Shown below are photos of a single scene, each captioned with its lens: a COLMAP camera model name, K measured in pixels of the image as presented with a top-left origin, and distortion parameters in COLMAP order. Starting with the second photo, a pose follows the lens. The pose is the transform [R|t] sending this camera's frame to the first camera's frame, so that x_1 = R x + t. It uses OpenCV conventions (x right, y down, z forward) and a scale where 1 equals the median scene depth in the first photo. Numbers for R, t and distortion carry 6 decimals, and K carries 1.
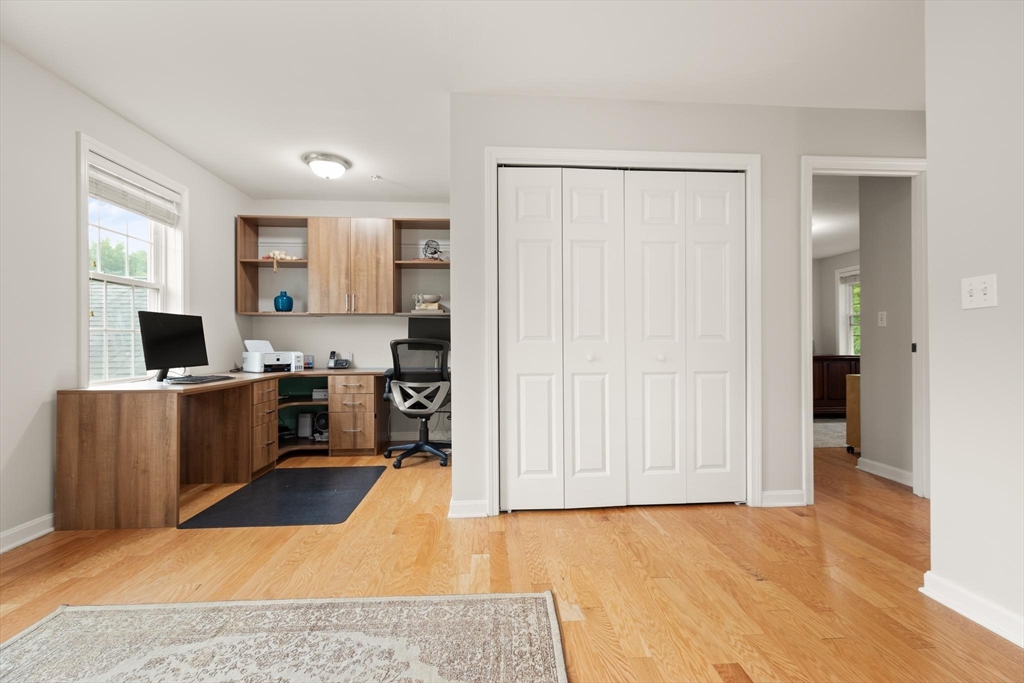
lens RADIAL K [[465.6, 0, 509.8], [0, 465.6, 340.9], [0, 0, 1]] dist [0.000079, -0.000664]
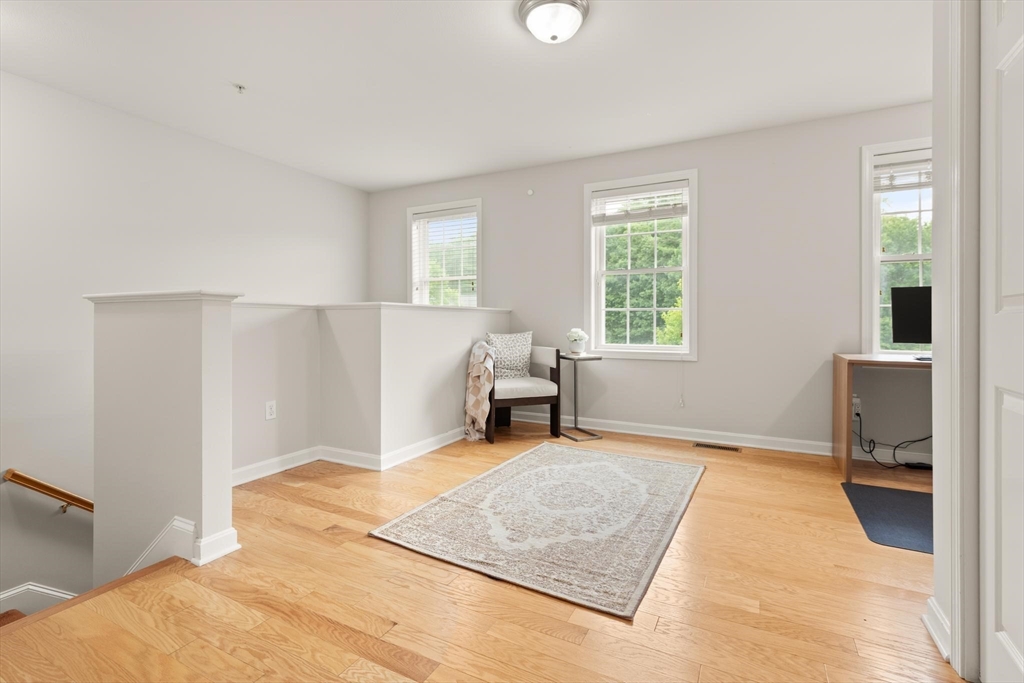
lens RADIAL K [[465.6, 0, 521.4], [0, 465.6, 321.6], [0, 0, 1]] dist [0.000079, -0.000664]
pose [[-0.502898, 0.005677, -0.864327, 1.051191], [0.008431, 0.999963, 0.001663, 0.010228], [0.864304, -0.006451, -0.502928, 1.468523]]
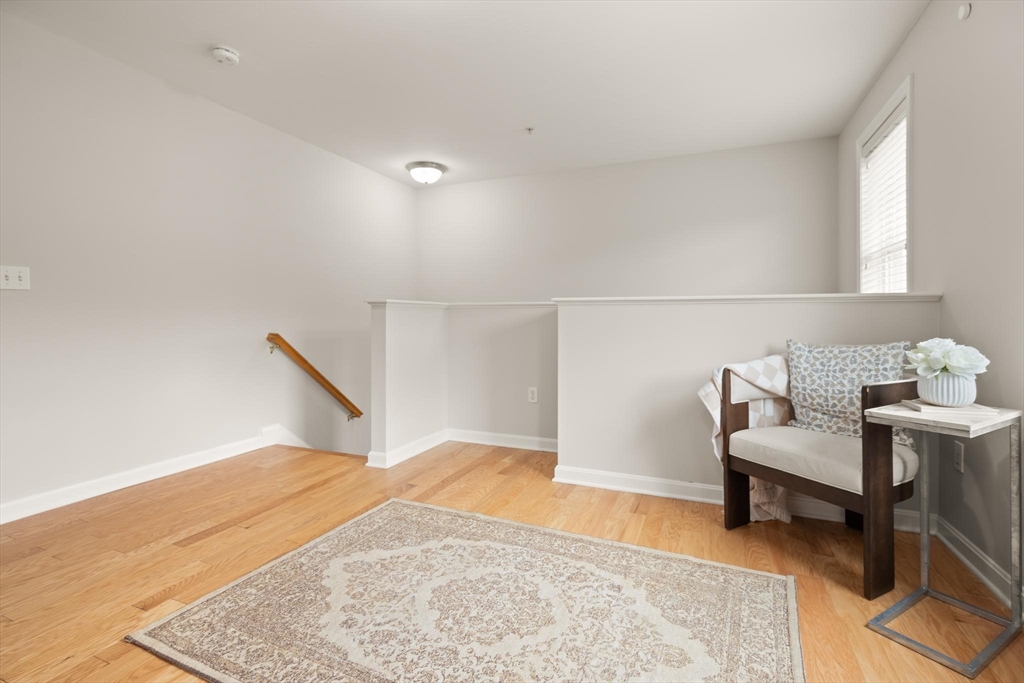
lens RADIAL K [[465.6, 0, 517.2], [0, 465.6, 322.5], [0, 0, 1]] dist [0.000079, -0.000664]
pose [[-0.902130, 0.001131, 0.431462, -0.981315], [0.002183, 0.999996, 0.001943, 0.015615], [-0.431458, 0.002695, -0.902129, 1.665470]]
